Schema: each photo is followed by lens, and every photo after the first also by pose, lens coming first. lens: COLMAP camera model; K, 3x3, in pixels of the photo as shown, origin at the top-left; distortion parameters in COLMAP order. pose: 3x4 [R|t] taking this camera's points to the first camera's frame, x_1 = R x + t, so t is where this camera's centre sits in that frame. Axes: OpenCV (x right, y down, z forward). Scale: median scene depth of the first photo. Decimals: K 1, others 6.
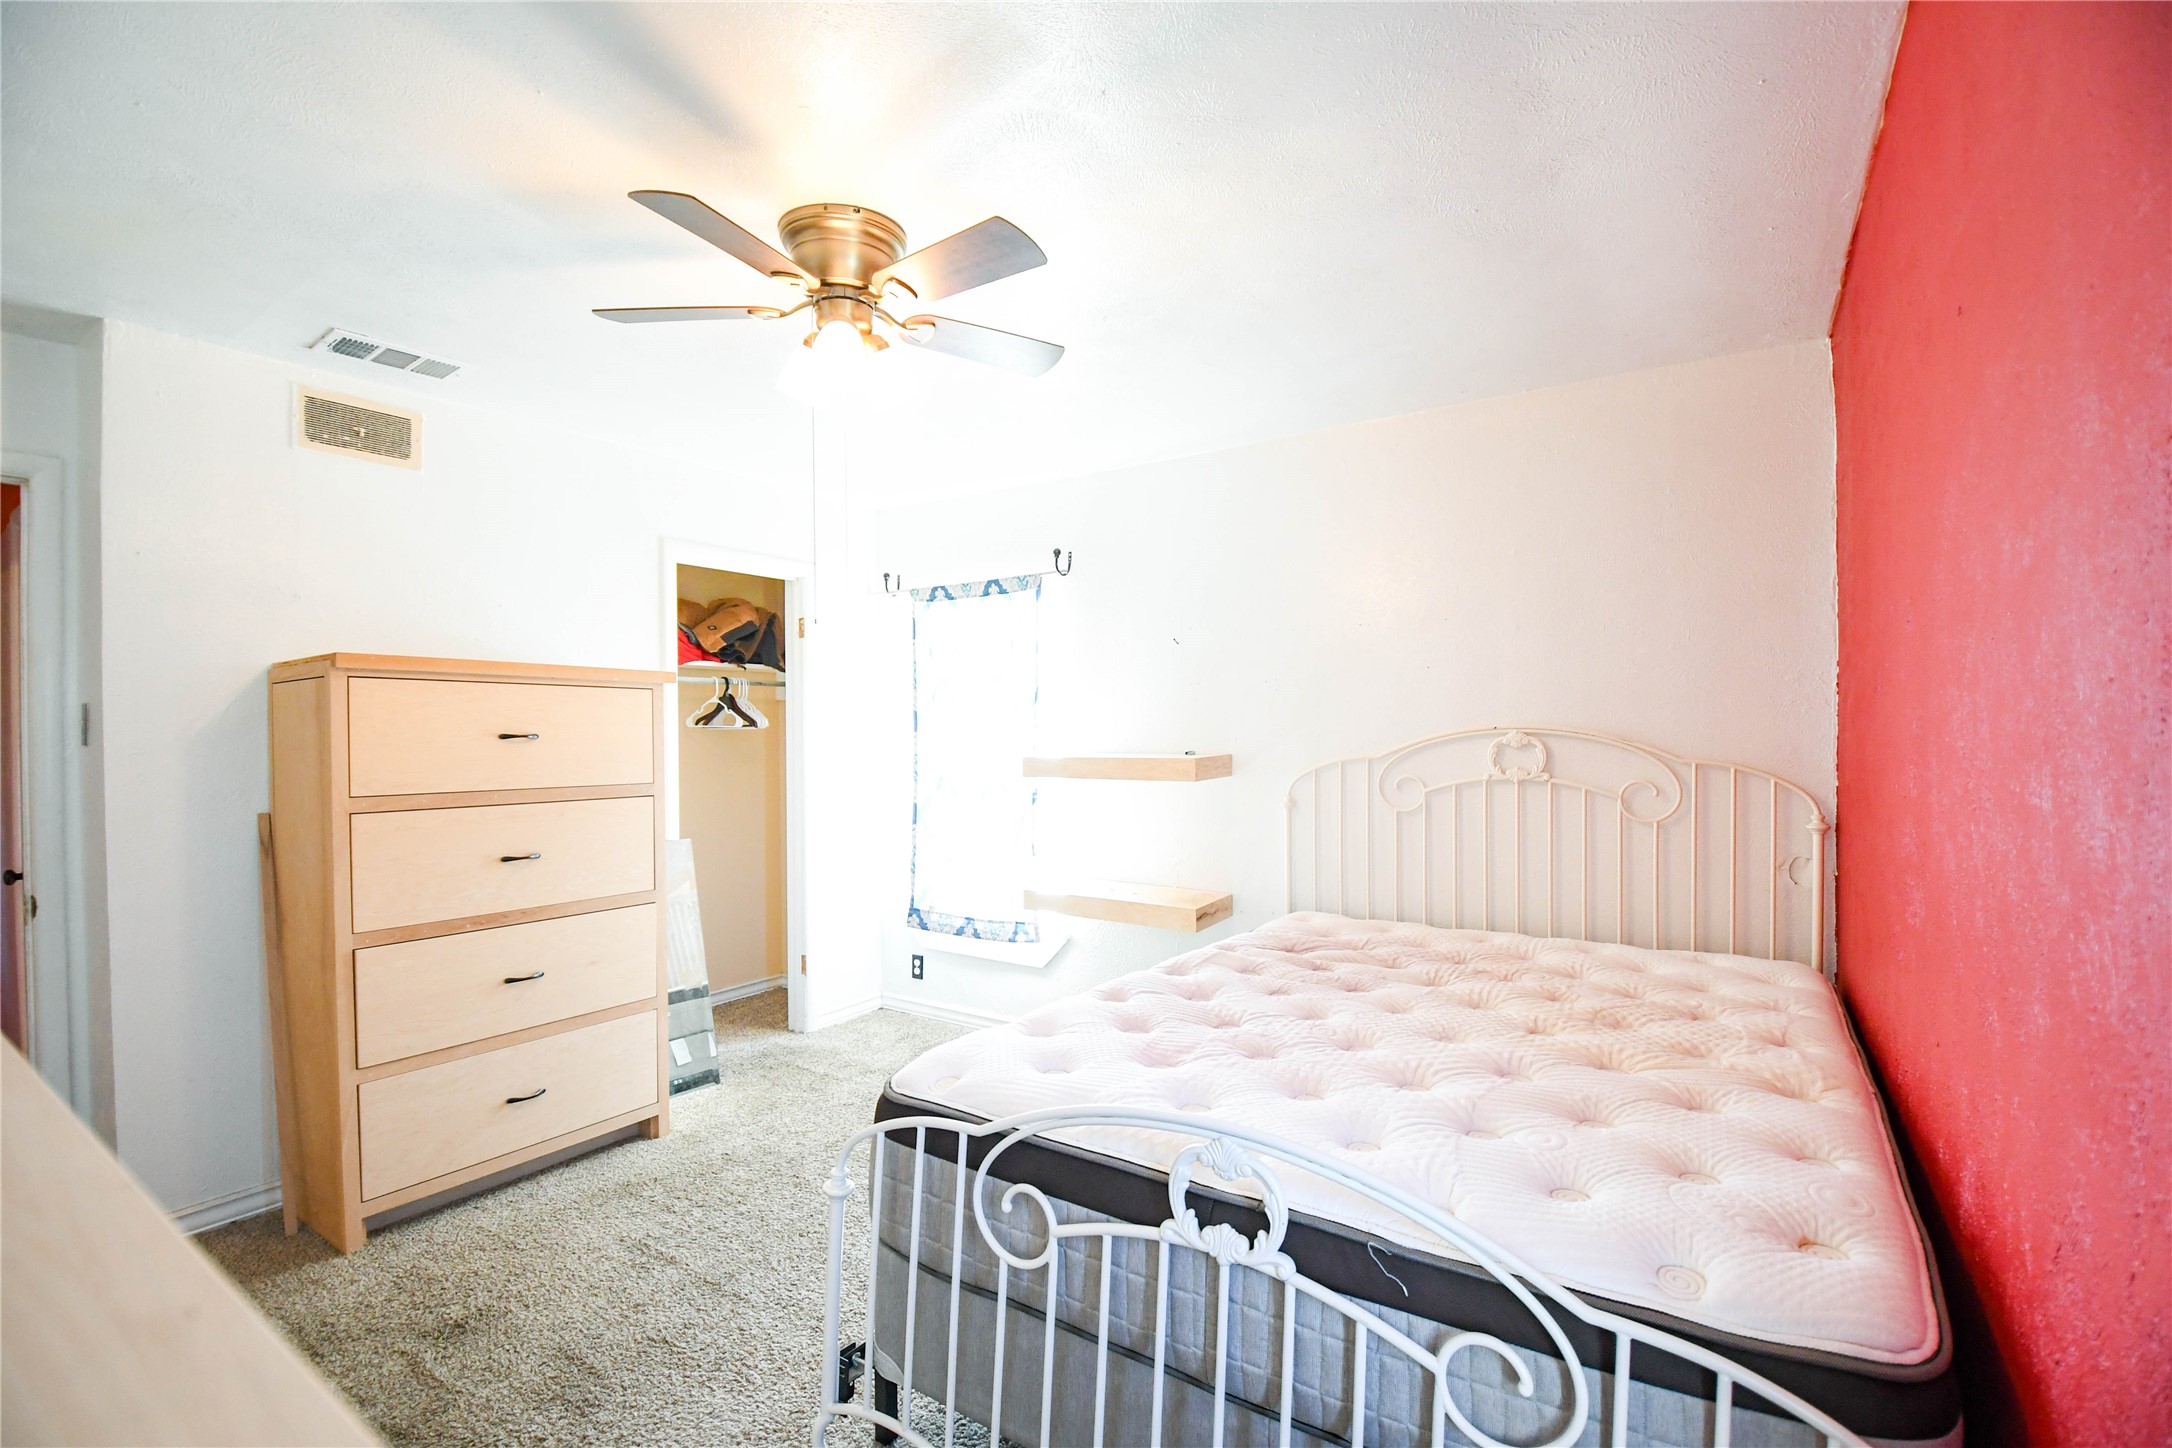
lens RADIAL K [[934.3, 0, 1087.3], [0, 934.3, 746.0], [0, 0, 1]] dist [-0.036216, 0.000020]
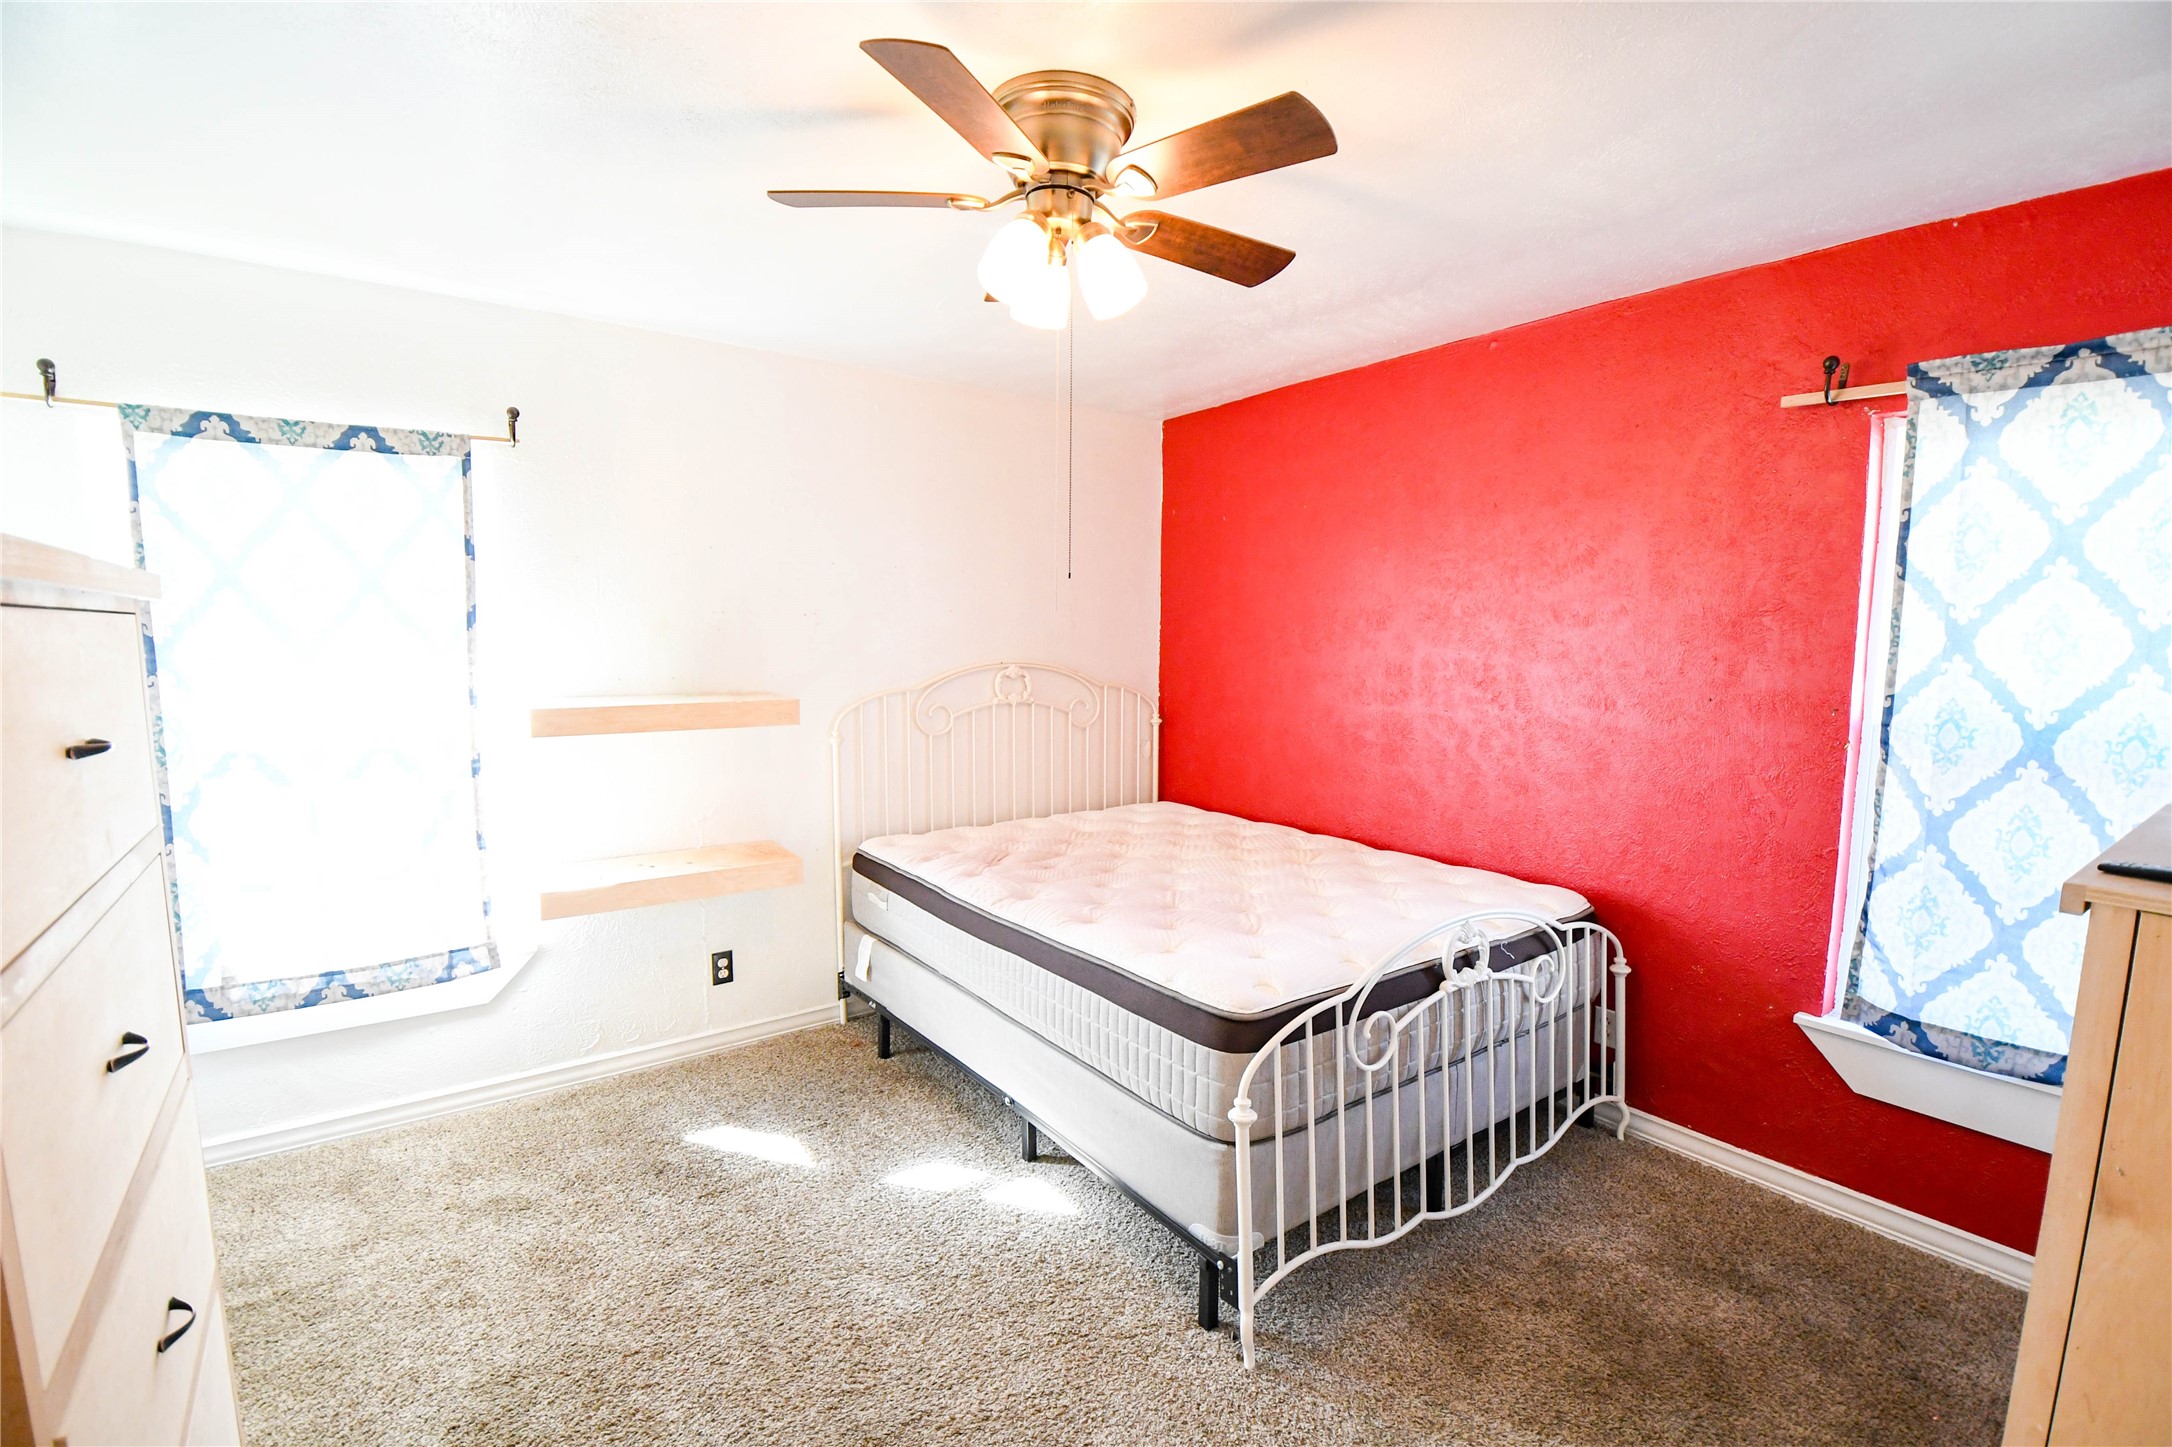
lens RADIAL K [[992.1, 0, 1087.2], [0, 992.1, 762.8], [0, 0, 1]] dist [-0.044802, -0.000234]
pose [[0.335589, -0.113687, 0.935123, -0.772339], [-0.000250, 0.992680, 0.120774, -0.046379], [-0.942009, -0.040764, 0.333104, 0.447114]]
